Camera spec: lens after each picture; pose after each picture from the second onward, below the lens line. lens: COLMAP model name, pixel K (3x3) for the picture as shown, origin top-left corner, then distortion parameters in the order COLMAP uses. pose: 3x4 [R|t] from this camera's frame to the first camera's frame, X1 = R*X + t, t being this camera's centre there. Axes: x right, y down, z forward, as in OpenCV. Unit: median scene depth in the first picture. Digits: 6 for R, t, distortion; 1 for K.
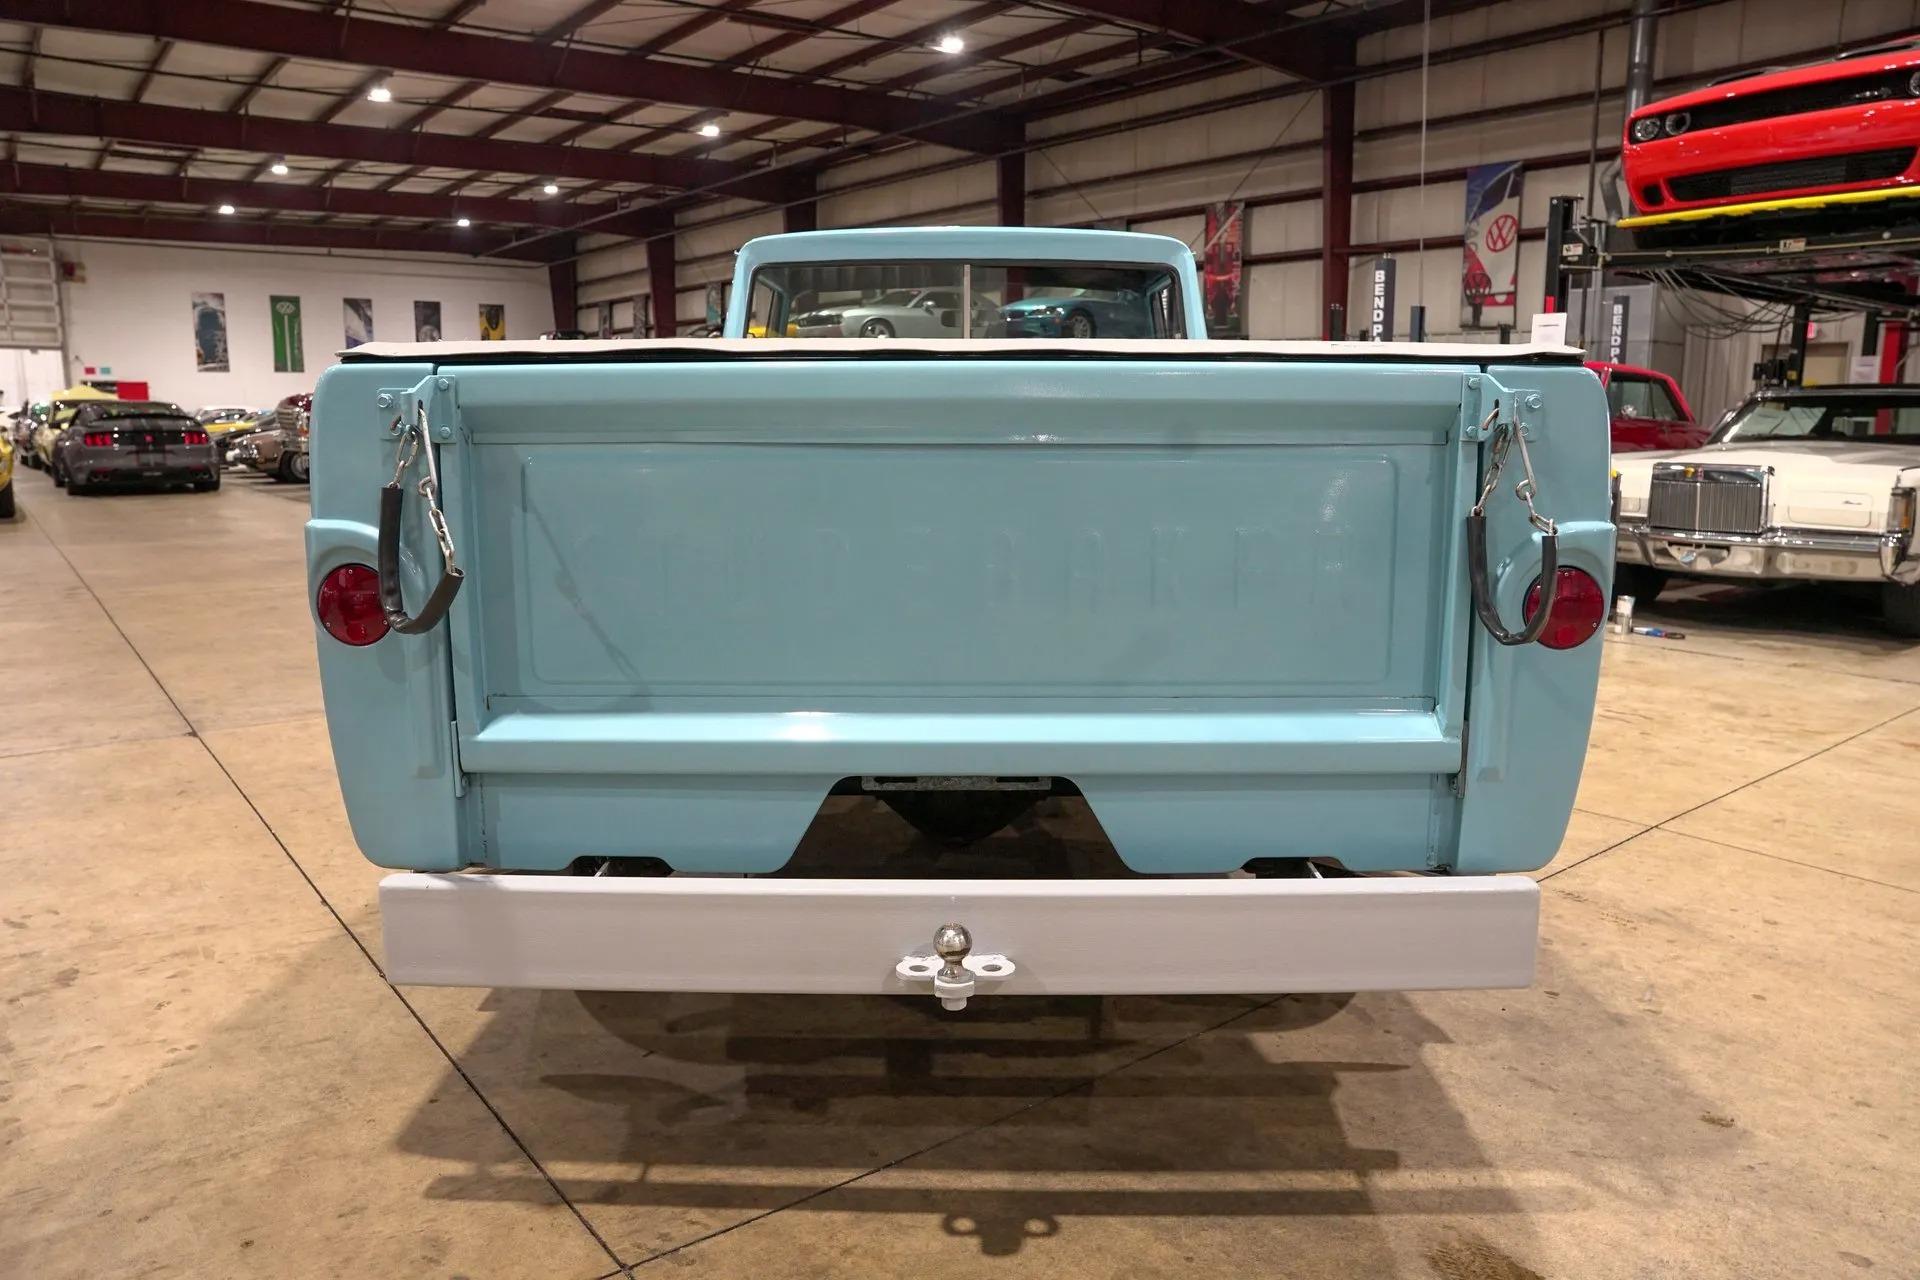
lens RADIAL K [[1314.9, 0, 965.3], [0, 1314.9, 643.2], [0, 0, 1]] dist [-0.137161, 0.106159]
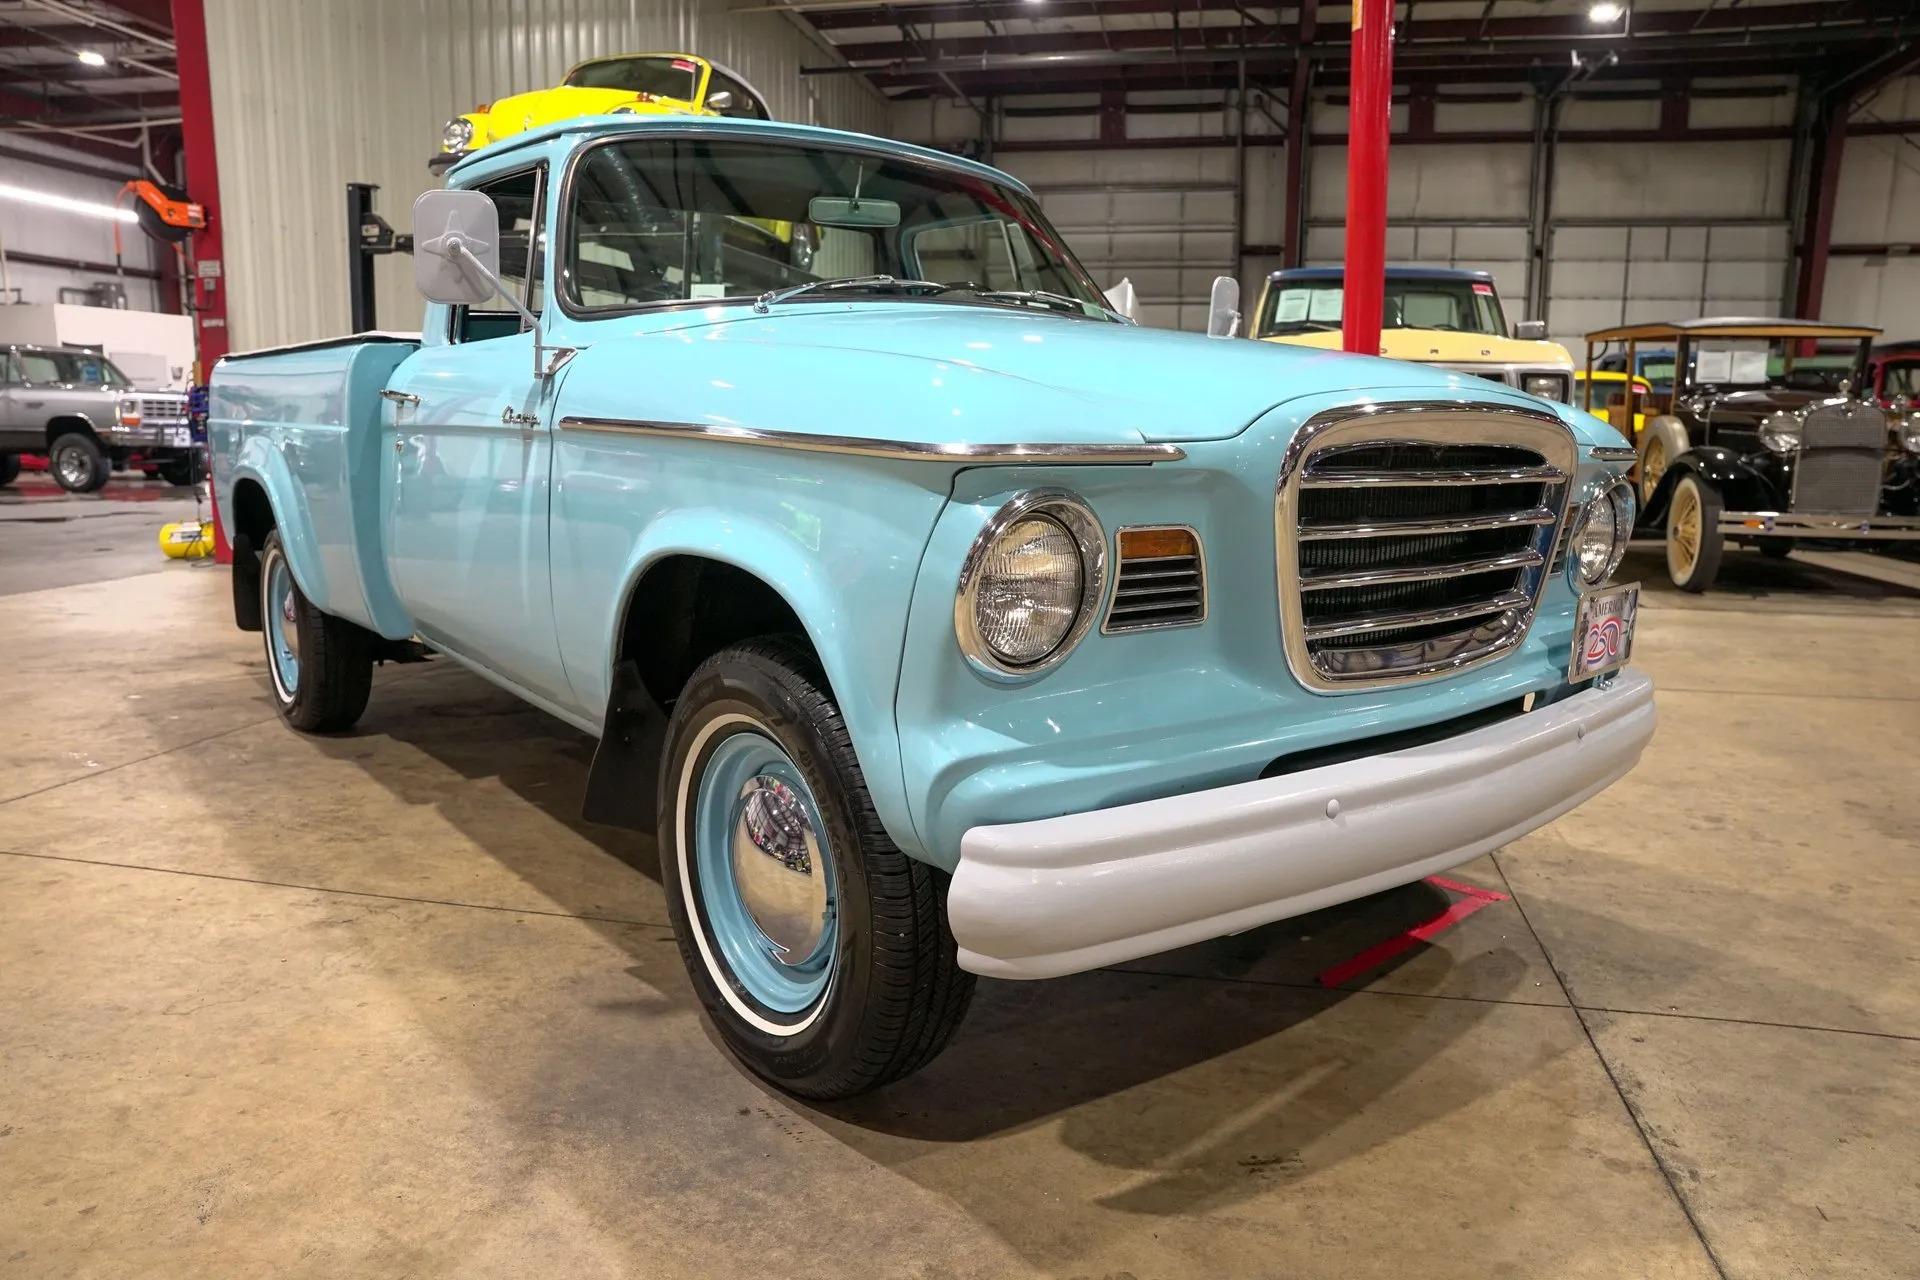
lens RADIAL K [[1314.9, 0, 965.7], [0, 1314.9, 644.0], [0, 0, 1]] dist [-0.137161, 0.106159]
pose [[-0.771932, 0.098181, -0.628078, 0.087257], [-0.122971, 0.946278, 0.299059, -0.056227], [0.623698, 0.308088, -0.718389, 0.355587]]
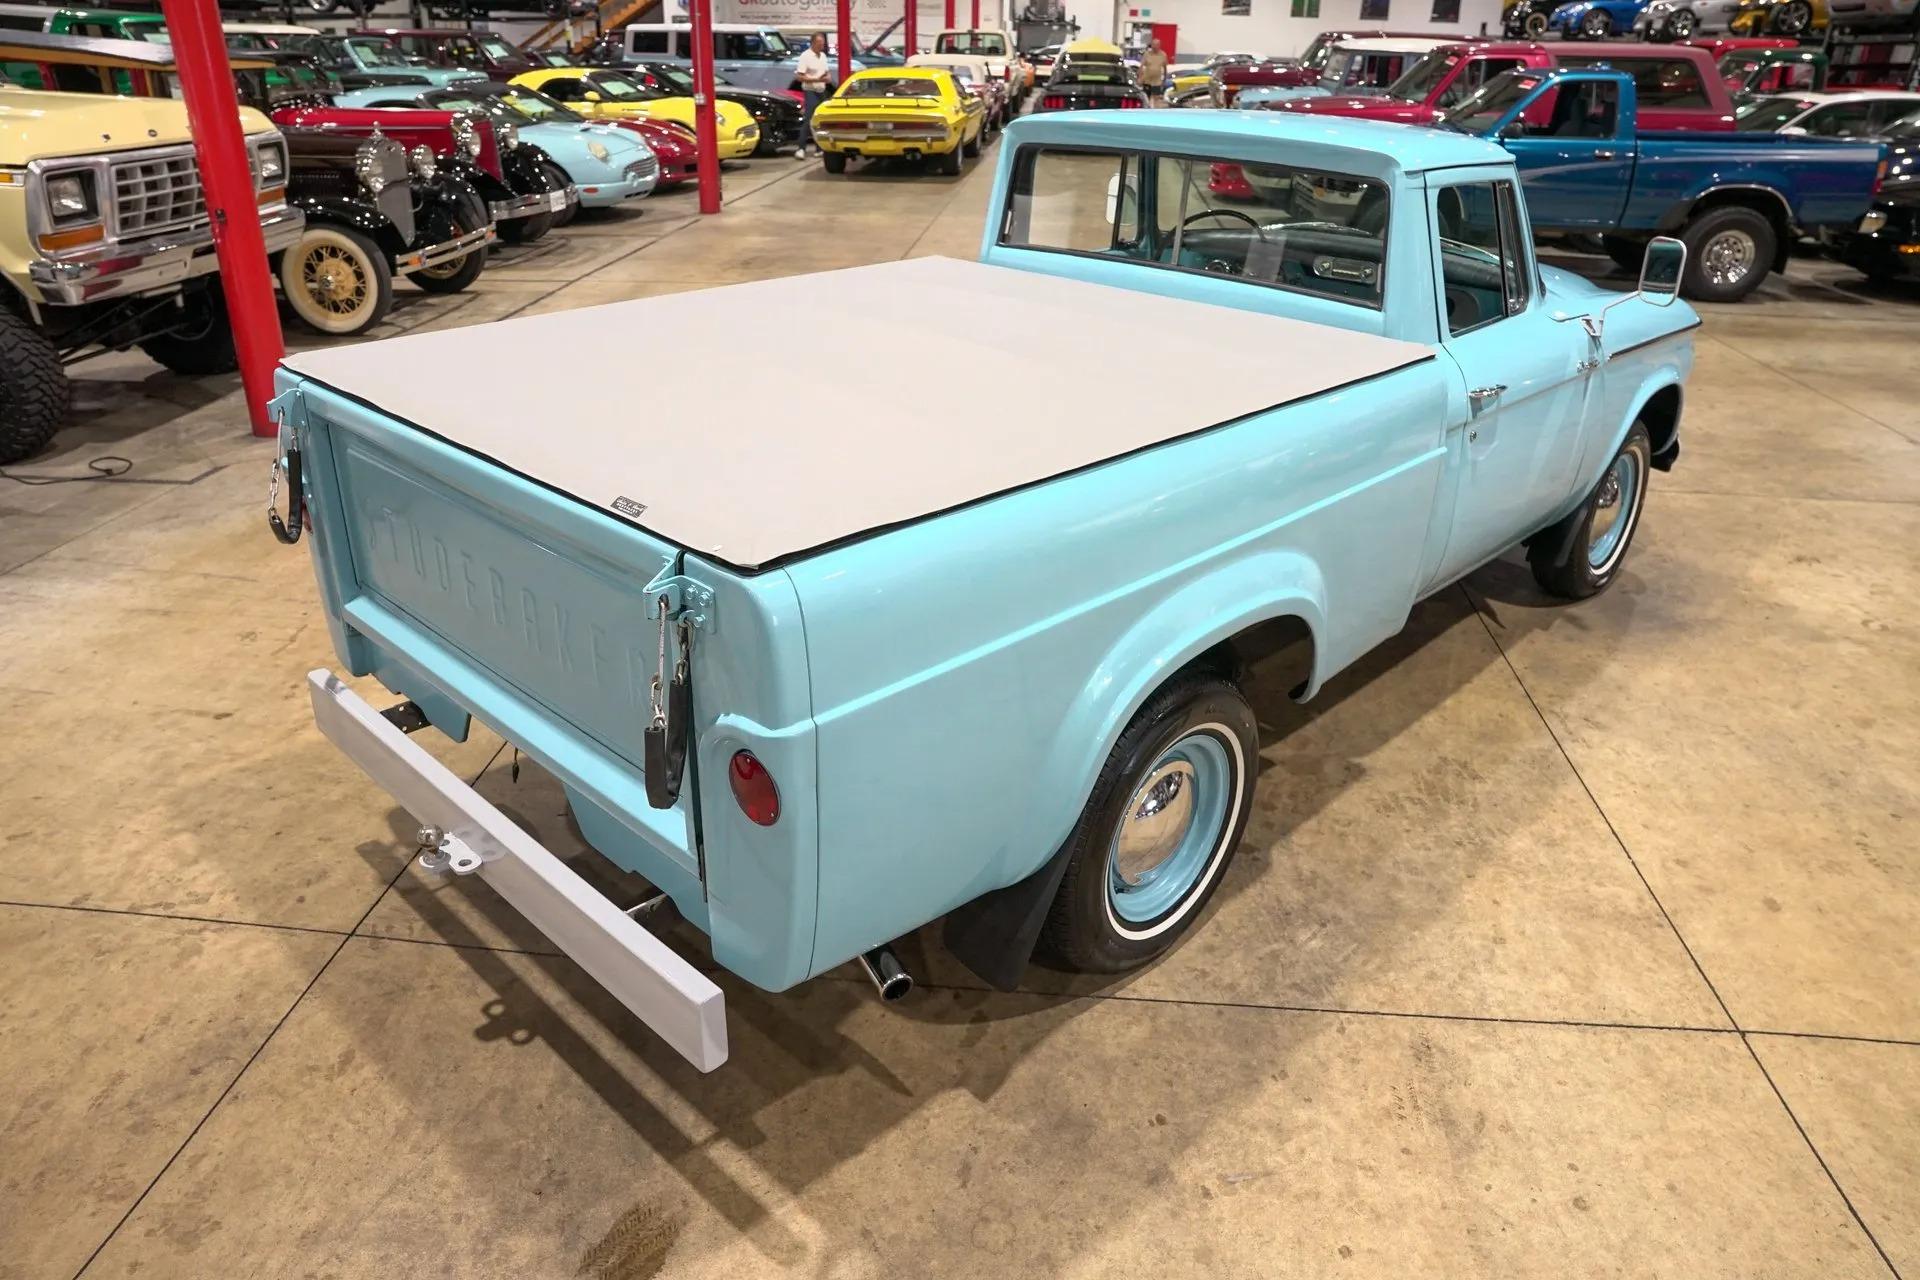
lens RADIAL K [[1314.9, 0, 963.6], [0, 1314.9, 644.4], [0, 0, 1]] dist [-0.137161, 0.106159]
pose [[0.722667, 0.305203, -0.620164, 0.106234], [-0.132101, 0.941680, 0.309497, -0.042799], [0.678456, -0.141739, 0.720838, 0.032036]]
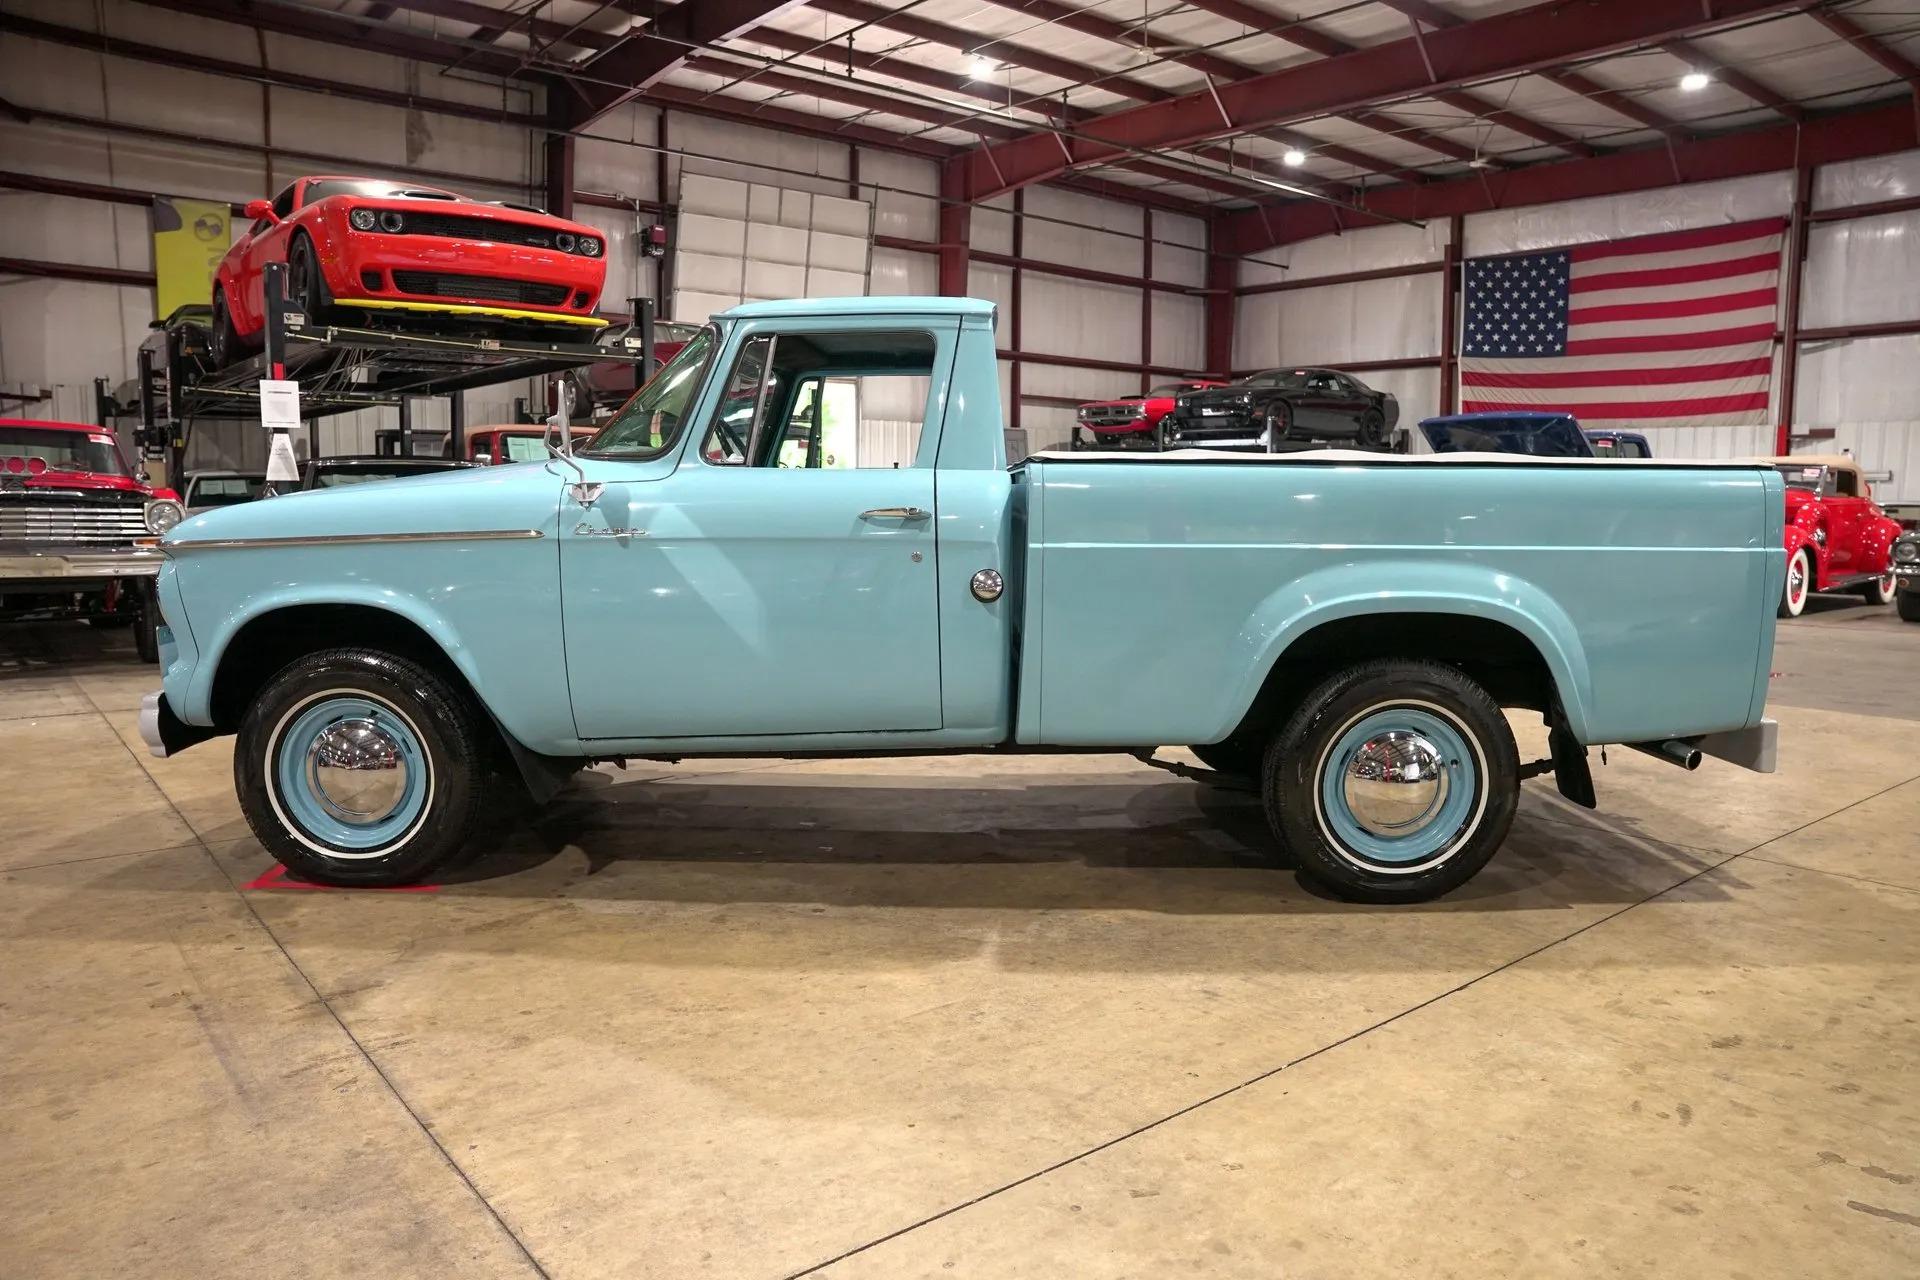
lens RADIAL K [[1314.9, 0, 965.3], [0, 1314.9, 639.7], [0, 0, 1]] dist [-0.137161, 0.106159]
pose [[-0.015035, -0.113918, 0.993376, -0.212664], [0.164466, 0.979675, 0.114837, -0.034036], [-0.986268, 0.165103, 0.004006, 0.196394]]
